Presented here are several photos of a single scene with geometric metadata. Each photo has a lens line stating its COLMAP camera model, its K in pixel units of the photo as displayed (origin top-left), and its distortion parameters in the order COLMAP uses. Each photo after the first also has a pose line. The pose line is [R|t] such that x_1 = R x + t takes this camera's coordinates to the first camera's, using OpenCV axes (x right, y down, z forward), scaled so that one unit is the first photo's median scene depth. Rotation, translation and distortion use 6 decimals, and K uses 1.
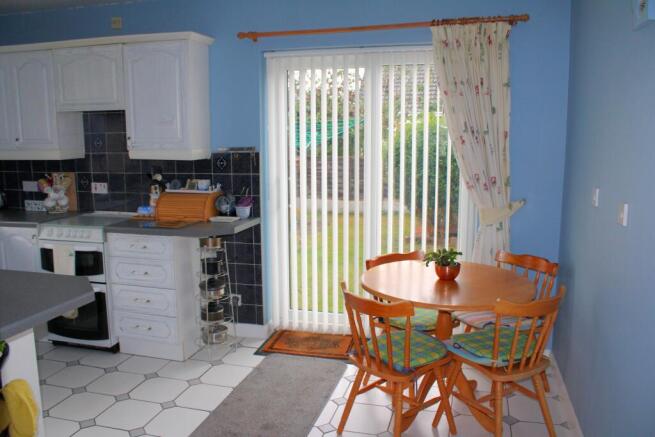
lens RADIAL K [[542.4, 0, 327.5], [0, 542.4, 218.5], [0, 0, 1]] dist [-0.099982, 0.004099]
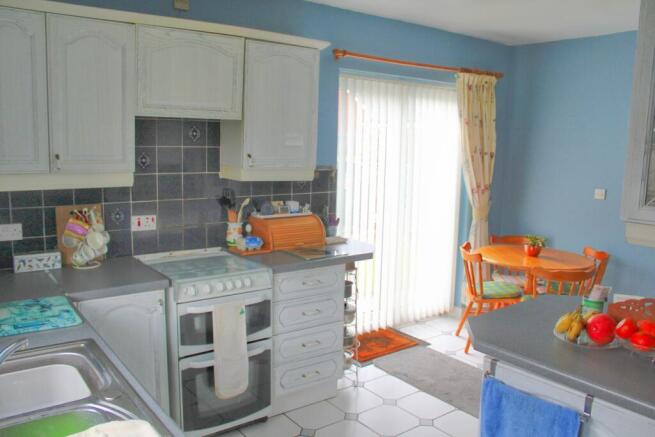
lens RADIAL K [[542.4, 0, 327.5], [0, 542.4, 218.5], [0, 0, 1]] dist [-0.099982, 0.004099]
pose [[0.612694, -0.097148, 0.784327, -0.940959], [0.088992, 0.994585, 0.053673, -0.089096], [-0.785294, 0.036914, 0.618022, 0.398186]]
